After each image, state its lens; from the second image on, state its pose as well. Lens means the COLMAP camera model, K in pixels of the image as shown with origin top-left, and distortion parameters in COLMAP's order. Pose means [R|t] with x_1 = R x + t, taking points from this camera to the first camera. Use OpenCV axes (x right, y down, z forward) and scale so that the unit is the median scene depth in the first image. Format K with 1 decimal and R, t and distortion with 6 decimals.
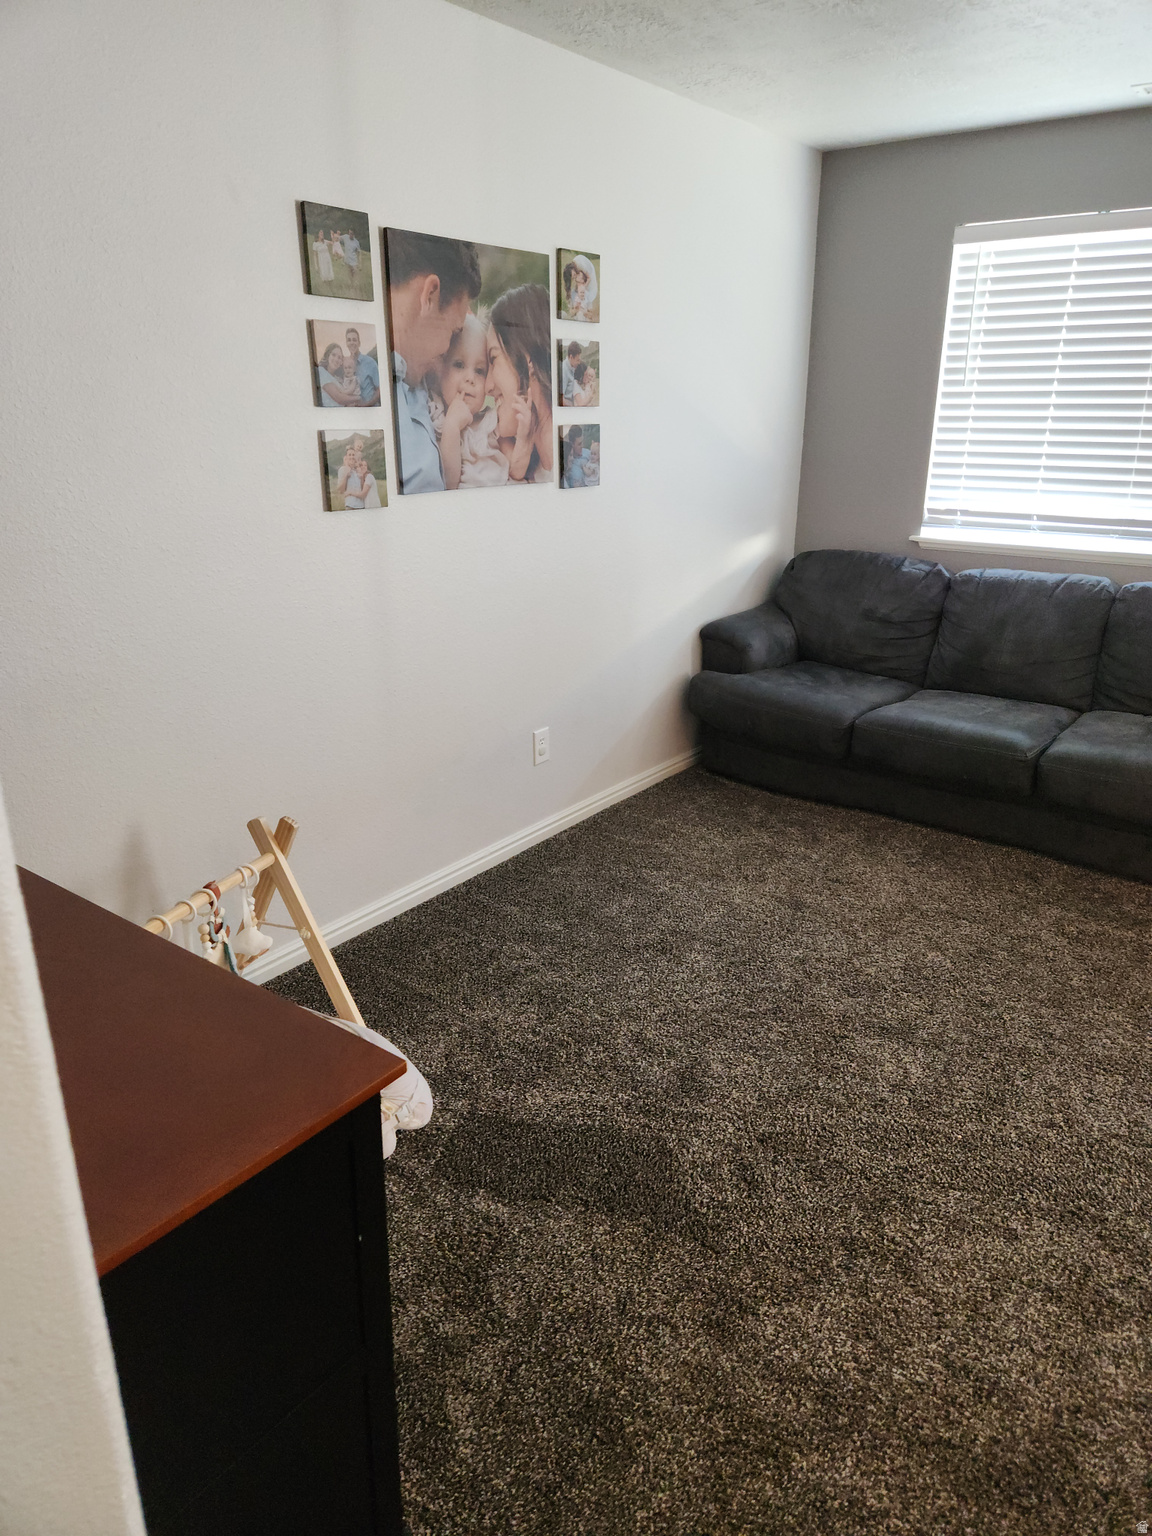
lens RADIAL K [[1005.5, 0, 576.0], [0, 1005.5, 768.0], [0, 0, 1]] dist [0.058879, -0.060555]
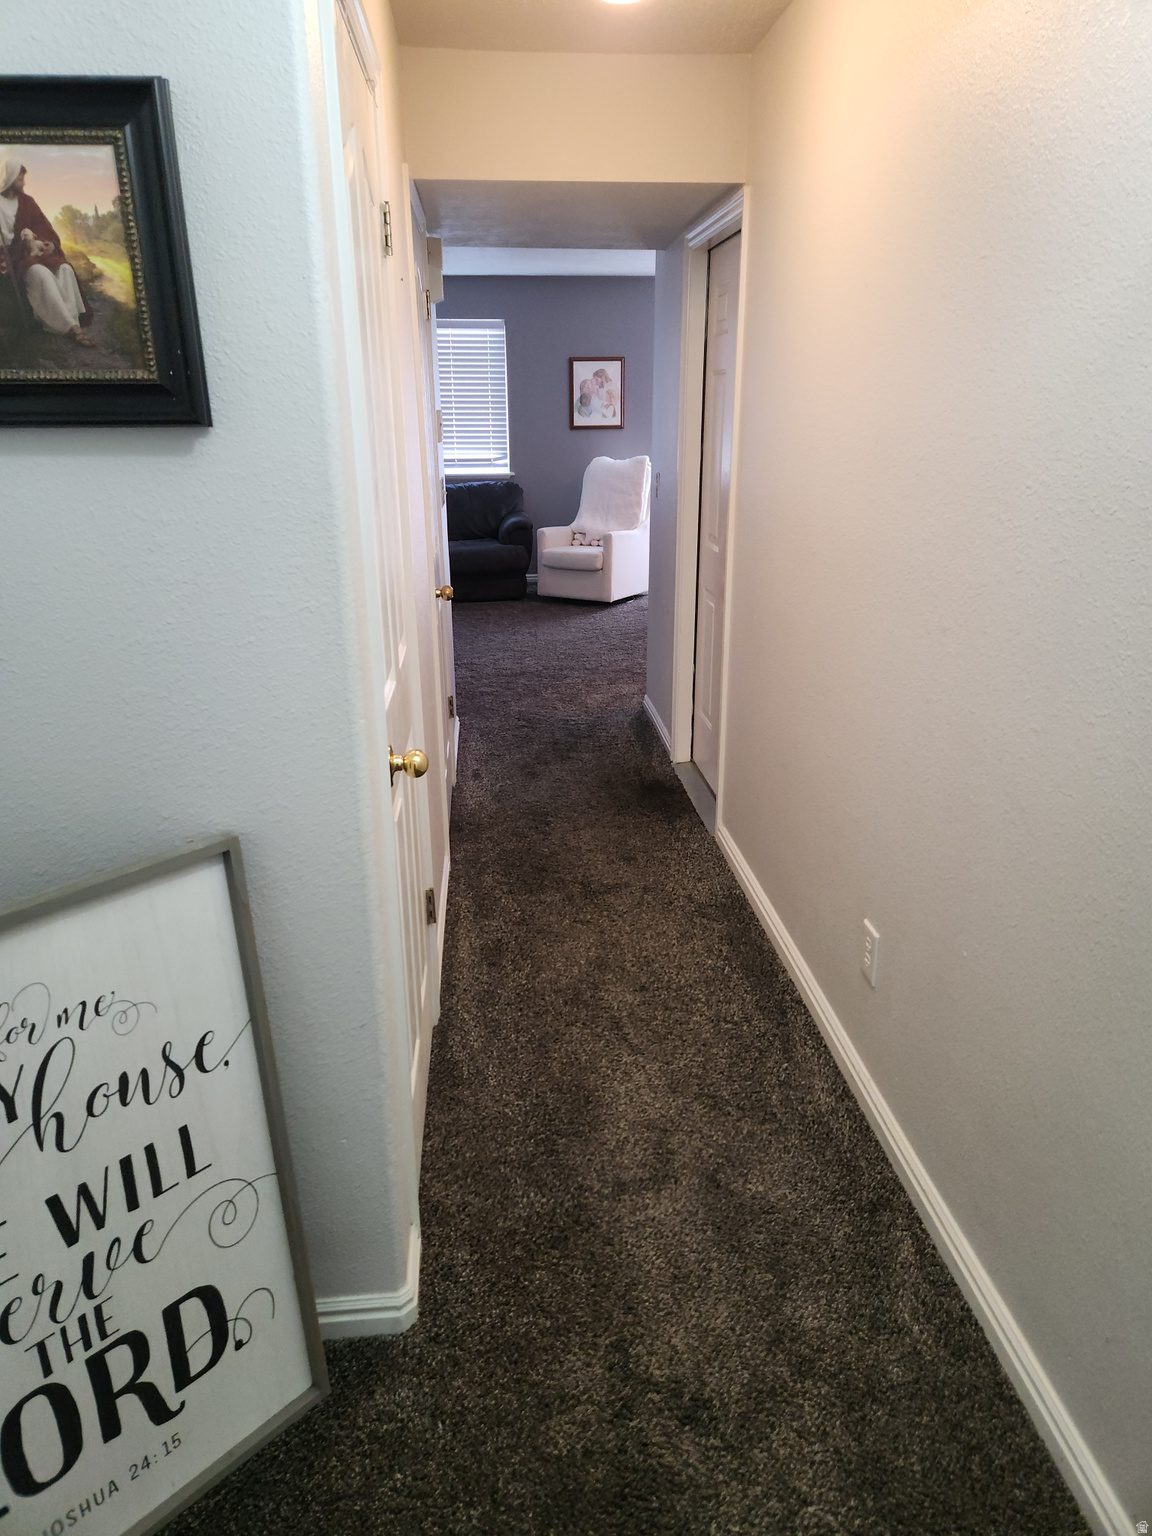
lens RADIAL K [[1020.9, 0, 569.8], [0, 1020.9, 770.9], [0, 0, 1]] dist [0.059576, -0.051614]
pose [[0.732757, -0.235217, 0.638546, -1.032658], [0.237296, 0.967782, 0.084189, 0.379652], [-0.637776, 0.089834, 0.764965, -1.081137]]
